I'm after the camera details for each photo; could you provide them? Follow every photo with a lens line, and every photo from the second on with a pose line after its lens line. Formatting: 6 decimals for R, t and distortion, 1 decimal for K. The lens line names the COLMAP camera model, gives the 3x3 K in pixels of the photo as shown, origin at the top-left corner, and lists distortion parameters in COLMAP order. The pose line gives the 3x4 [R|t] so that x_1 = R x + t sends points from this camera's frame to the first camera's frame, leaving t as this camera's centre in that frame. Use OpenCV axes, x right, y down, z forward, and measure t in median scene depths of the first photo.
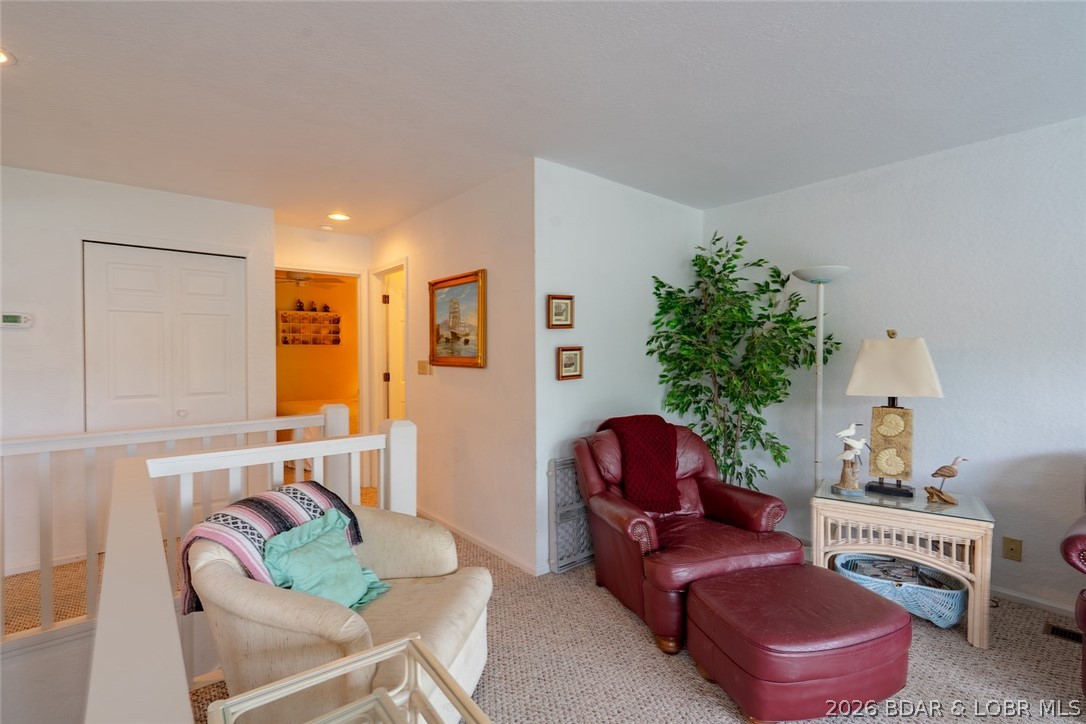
lens RADIAL K [[501.9, 0, 546.4], [0, 501.9, 360.9], [0, 0, 1]] dist [0.000860, 0.001450]
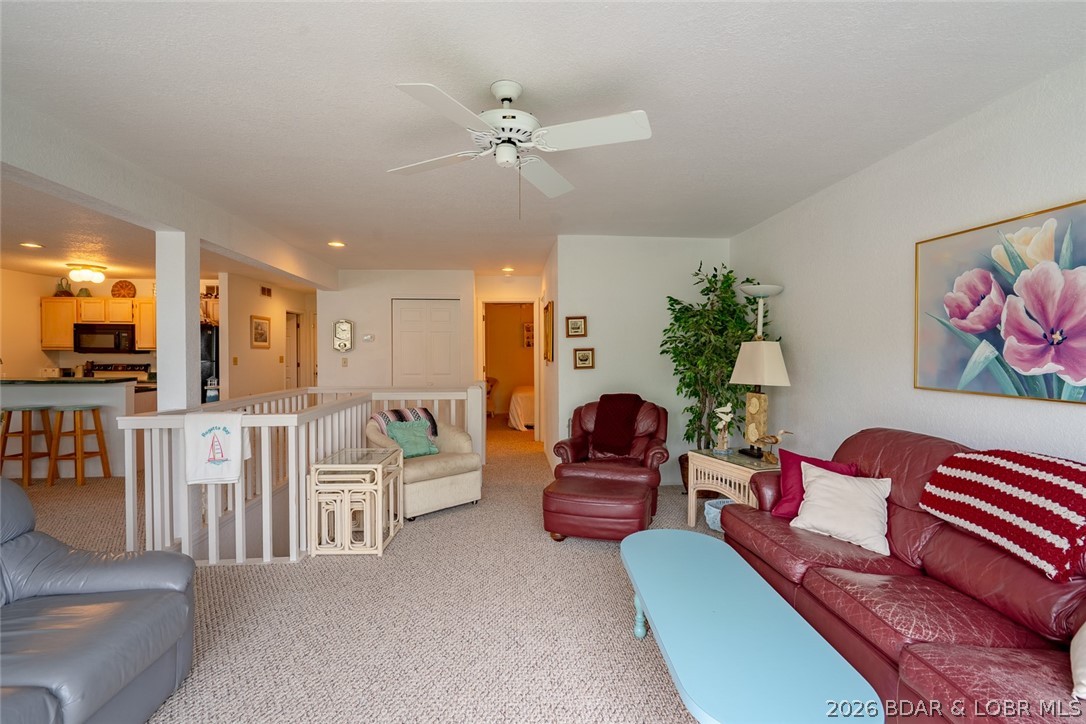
lens RADIAL K [[507.1, 0, 543.0], [0, 507.1, 362.0], [0, 0, 1]] dist [0.000174, 0.000595]
pose [[0.812557, 0.011602, -0.582767, 0.772587], [-0.010993, 0.999929, 0.004579, 0.007644], [0.582779, 0.002686, 0.812627, -0.332848]]
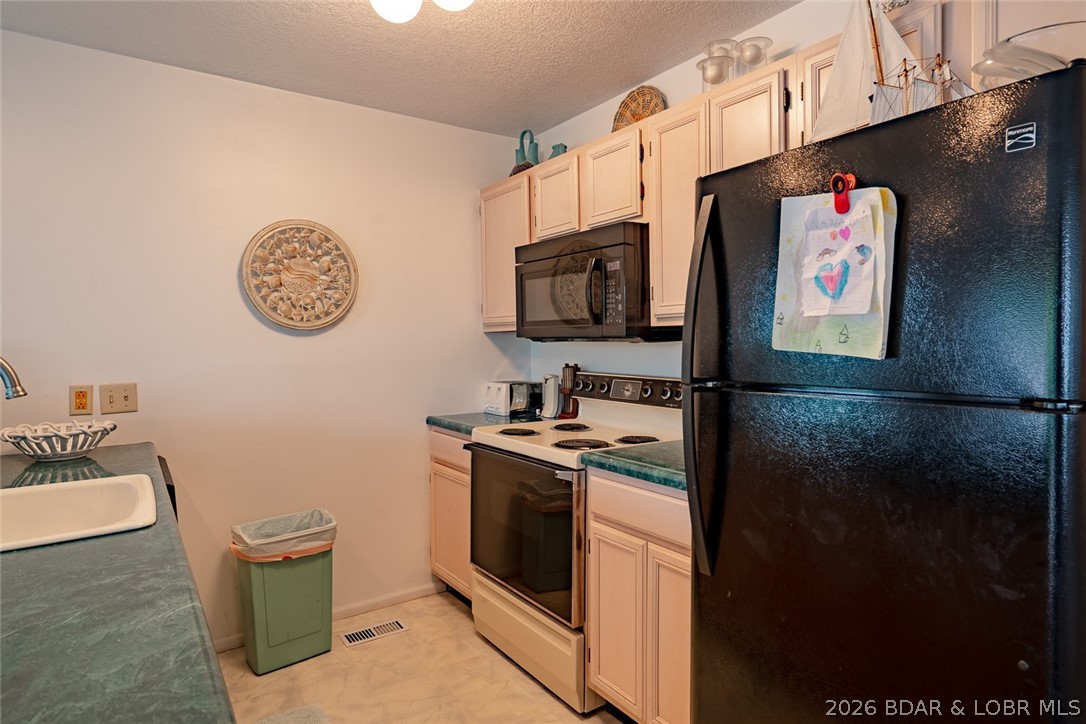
lens RADIAL K [[618.5, 0, 562.4], [0, 618.5, 350.1], [0, 0, 1]] dist [0.000896, 0.001190]
pose [[-0.081851, 0.013211, -0.996557, -1.226118], [-0.004891, 0.999895, 0.013657, 0.002706], [0.996633, 0.005992, -0.081778, 0.368859]]
